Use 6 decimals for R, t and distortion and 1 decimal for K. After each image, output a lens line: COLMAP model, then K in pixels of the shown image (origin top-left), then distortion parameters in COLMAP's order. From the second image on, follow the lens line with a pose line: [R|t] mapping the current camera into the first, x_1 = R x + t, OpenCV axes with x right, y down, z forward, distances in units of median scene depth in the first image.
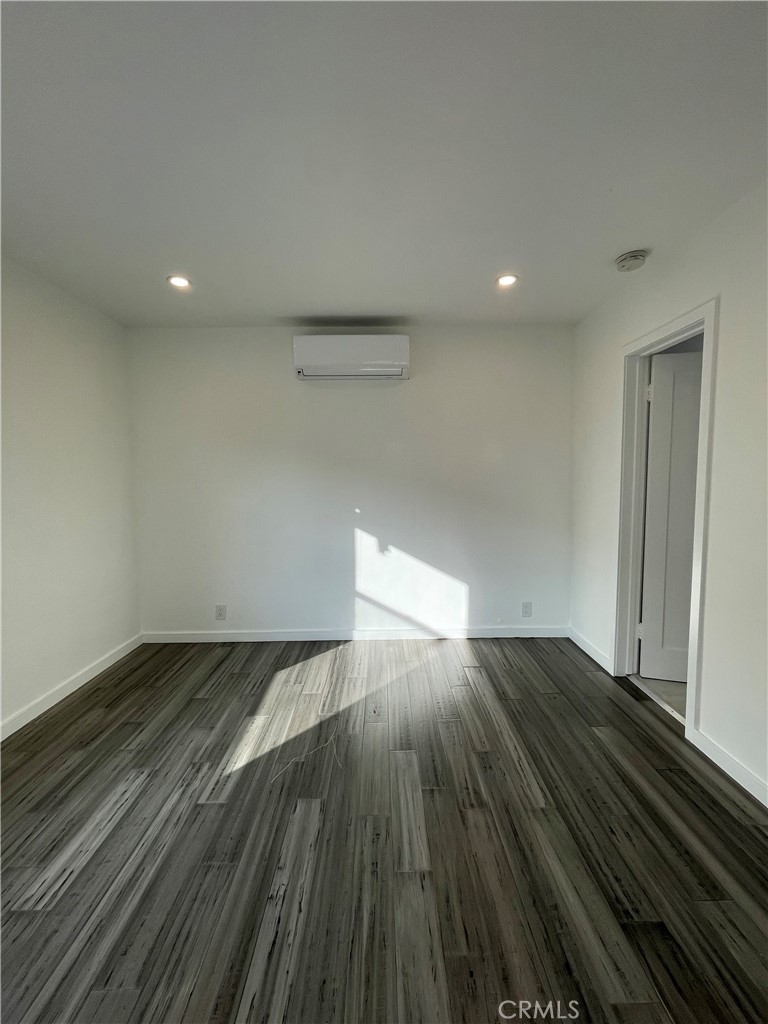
lens RADIAL K [[413.4, 0, 381.5], [0, 413.4, 510.4], [0, 0, 1]] dist [-0.003383, 0.001216]
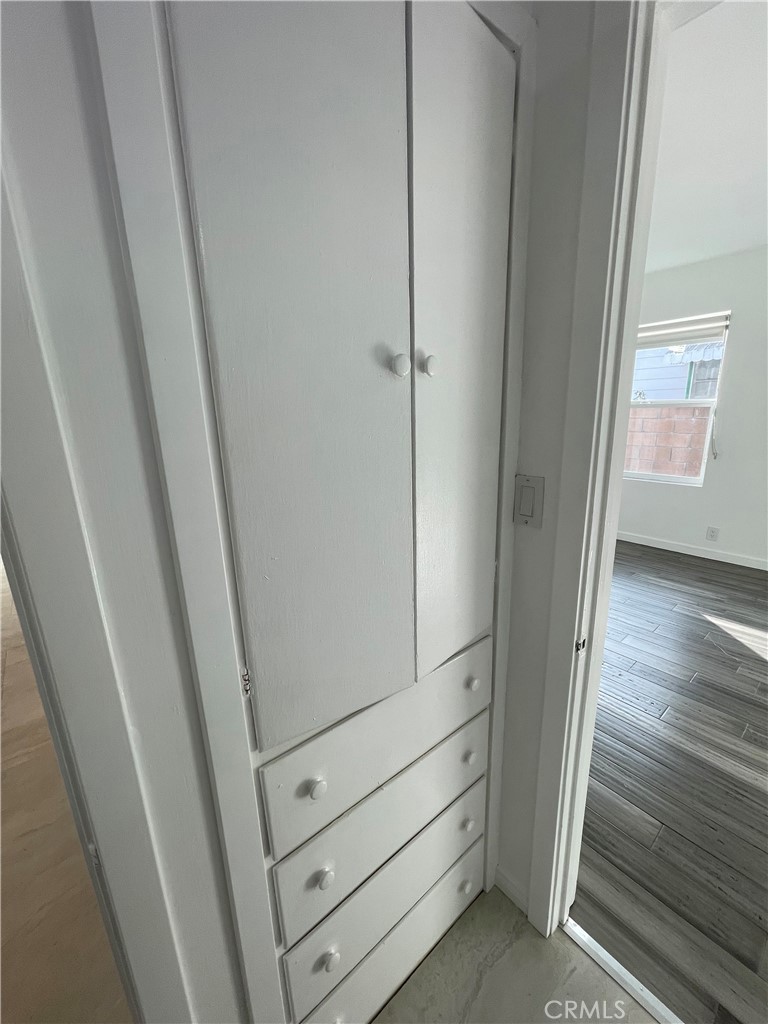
lens RADIAL K [[413.4, 0, 385.3], [0, 413.4, 509.8], [0, 0, 1]] dist [-0.003383, 0.001216]
pose [[-0.767915, 0.190400, -0.611600, 1.061791], [-0.007073, 0.952223, 0.305321, -0.136896], [0.640513, 0.238786, -0.729880, 0.988485]]
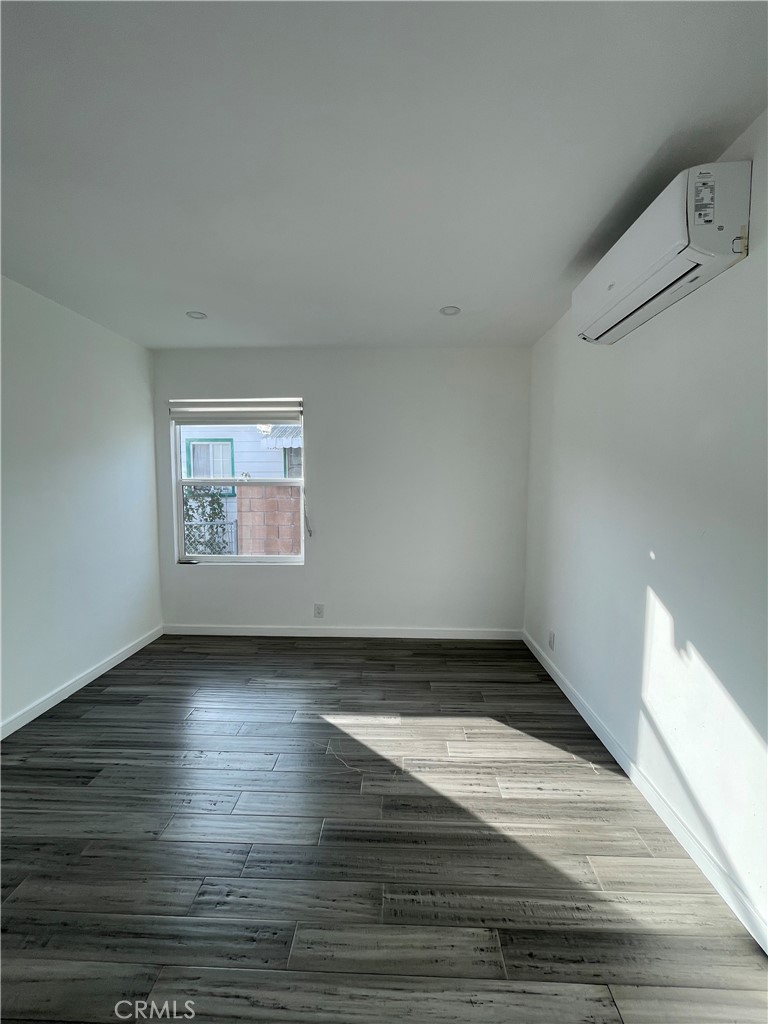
lens RADIAL K [[413.4, 0, 387.8], [0, 413.4, 516.0], [0, 0, 1]] dist [-0.003383, 0.001216]
pose [[-0.034382, 0.093154, -0.995058, 0.674712], [-0.075649, 0.992548, 0.095533, -0.103982], [0.996542, 0.078560, -0.027079, 0.934918]]
